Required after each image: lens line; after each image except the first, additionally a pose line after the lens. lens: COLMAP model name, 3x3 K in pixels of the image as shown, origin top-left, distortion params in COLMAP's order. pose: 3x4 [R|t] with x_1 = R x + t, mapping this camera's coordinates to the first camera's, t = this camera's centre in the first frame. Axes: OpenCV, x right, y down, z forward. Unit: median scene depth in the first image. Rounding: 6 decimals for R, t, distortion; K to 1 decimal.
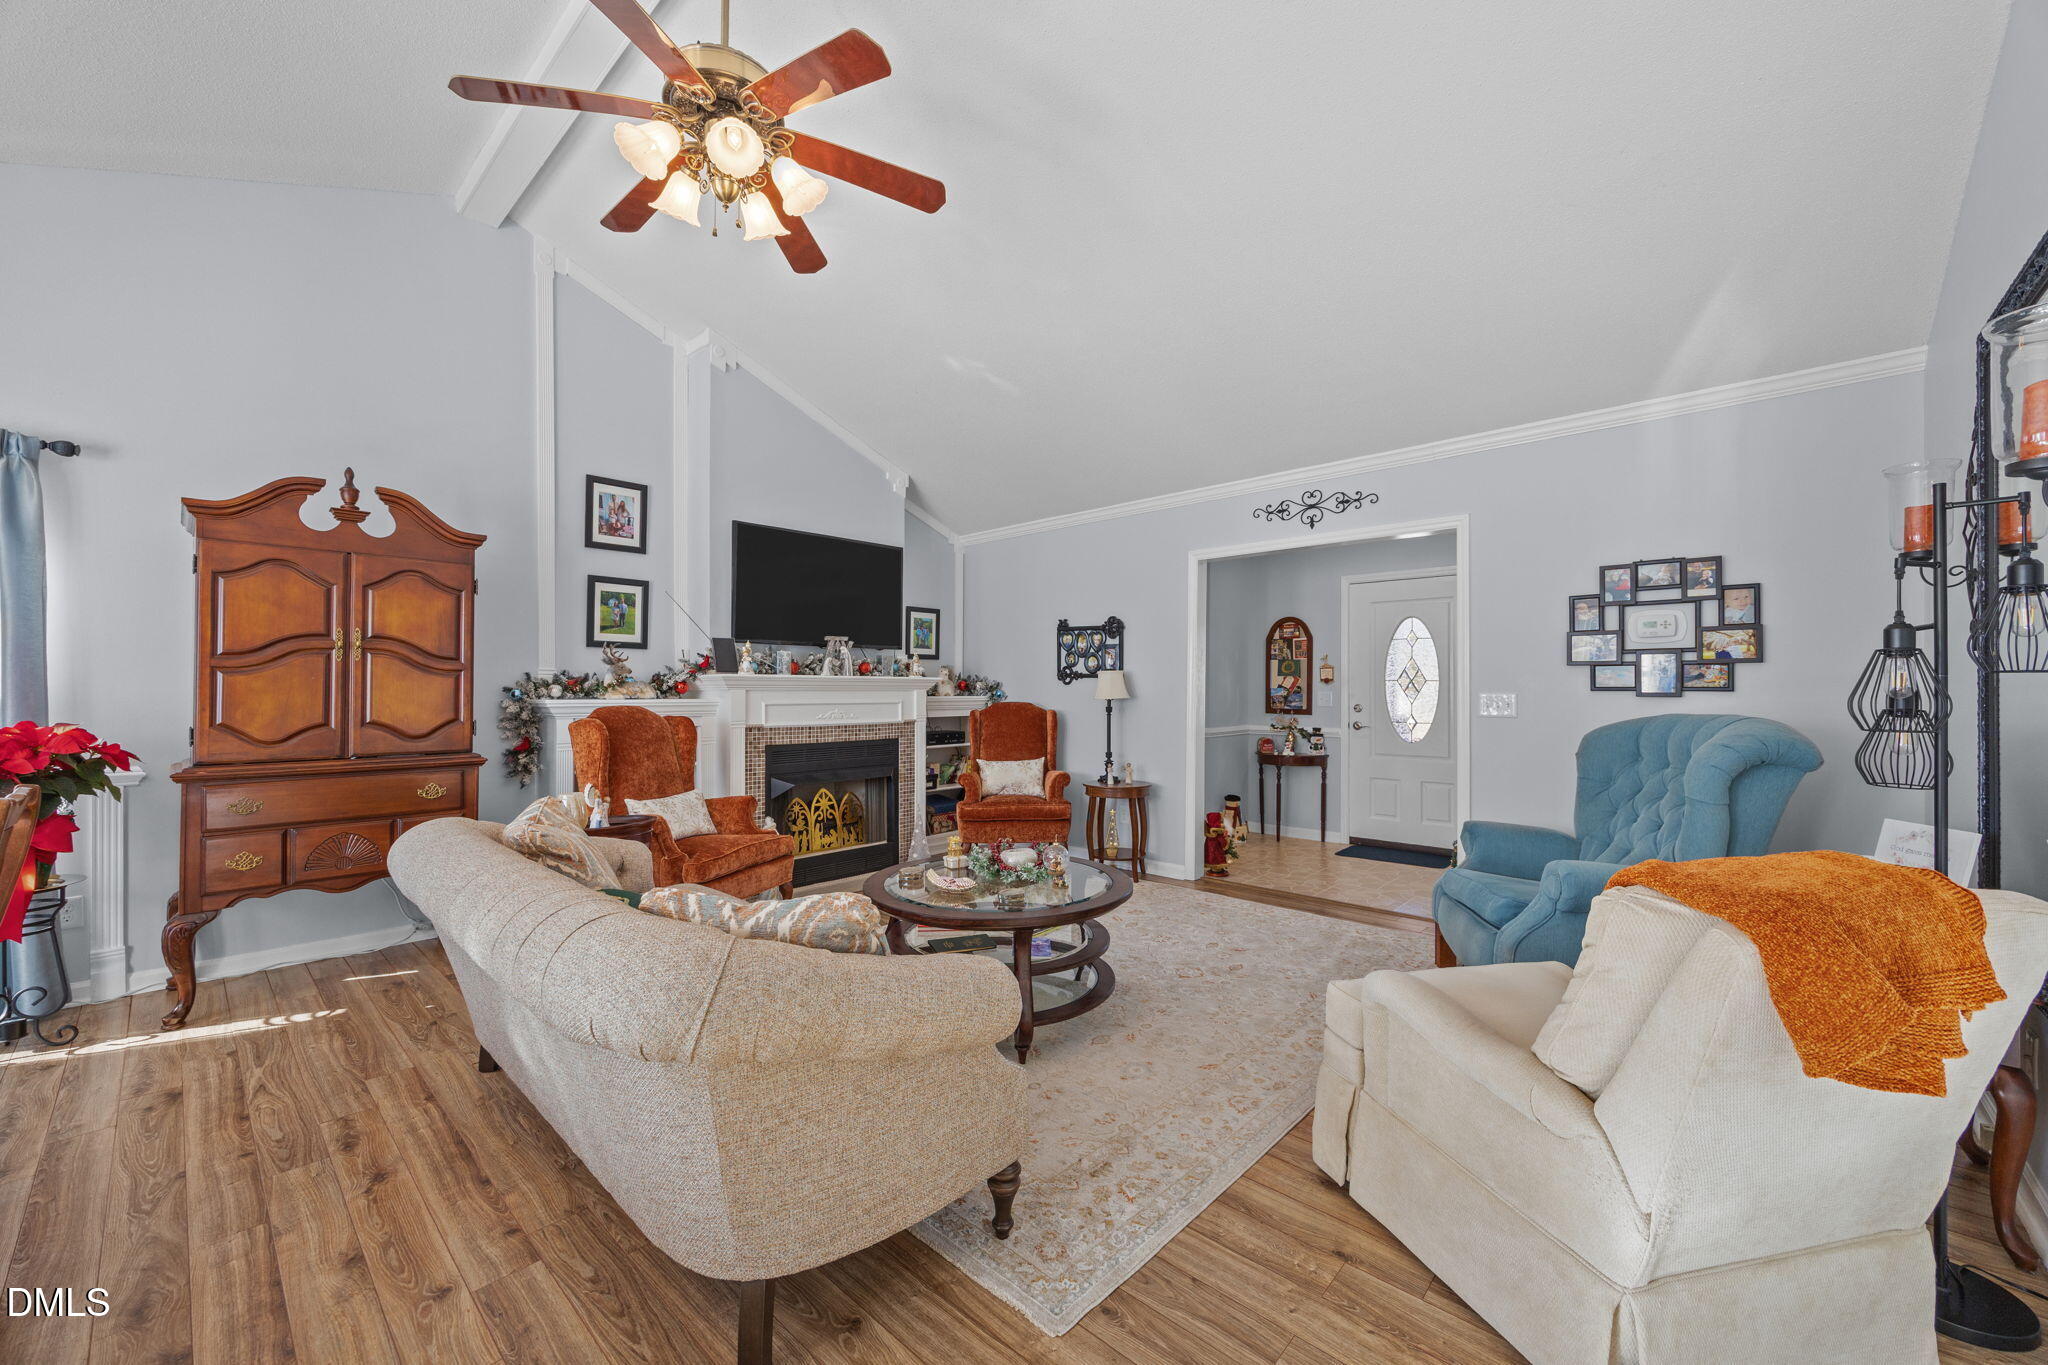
lens RADIAL K [[781.1, 0, 1041.2], [0, 781.1, 685.5], [0, 0, 1]] dist [-0.002064, 0.000267]
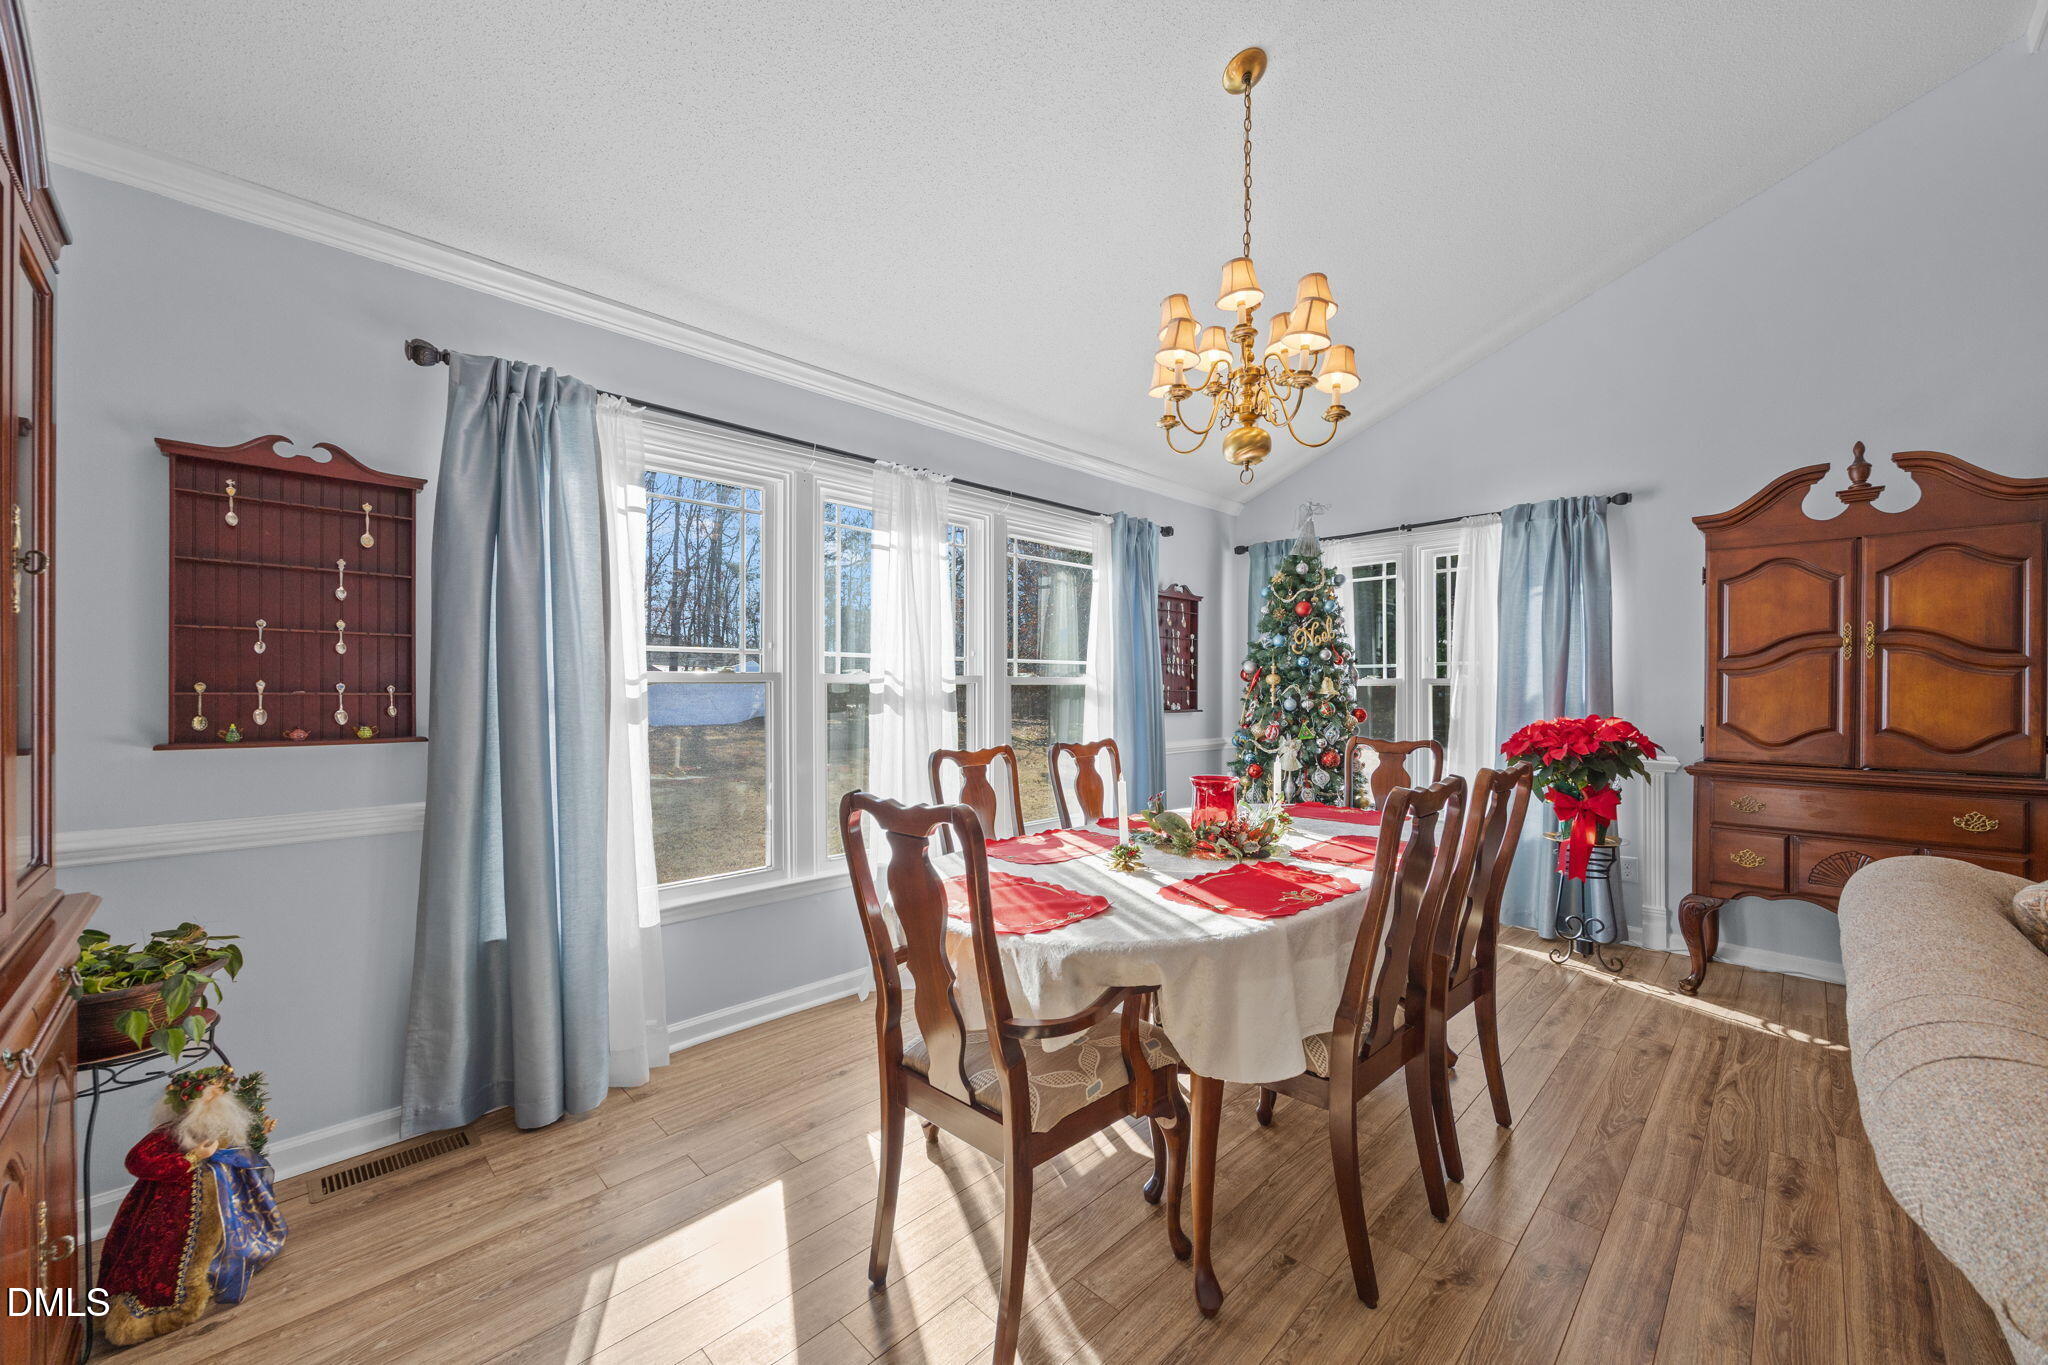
lens RADIAL K [[781.1, 0, 1042.9], [0, 781.1, 686.7], [0, 0, 1]] dist [-0.002064, 0.000267]
pose [[-0.043450, -0.001131, -0.999055, 0.043304], [0.002468, 0.999996, -0.001240, -0.001501], [0.999053, -0.002519, -0.043447, 0.118952]]
